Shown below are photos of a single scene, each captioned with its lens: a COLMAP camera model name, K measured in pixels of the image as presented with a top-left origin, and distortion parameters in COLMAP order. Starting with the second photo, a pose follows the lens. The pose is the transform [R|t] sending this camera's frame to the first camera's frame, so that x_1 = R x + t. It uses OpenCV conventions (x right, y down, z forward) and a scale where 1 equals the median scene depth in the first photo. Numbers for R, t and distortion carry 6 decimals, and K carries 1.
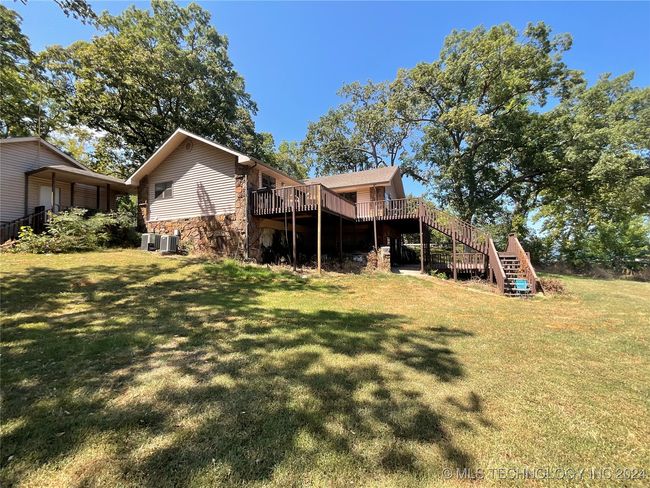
lens RADIAL K [[261.2, 0, 324.3], [0, 261.2, 245.0], [0, 0, 1]] dist [0.002227, -0.000312]
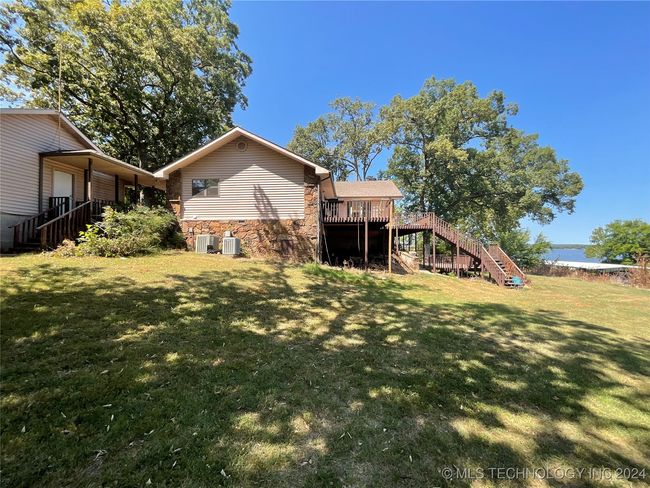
lens RADIAL K [[261.2, 0, 327.5], [0, 261.2, 244.0], [0, 0, 1]] dist [0.002227, -0.000312]
pose [[0.946096, 0.022181, 0.323125, -0.570617], [-0.025635, 0.999651, 0.006438, -0.028627], [-0.322869, -0.014375, 0.946334, -0.039430]]
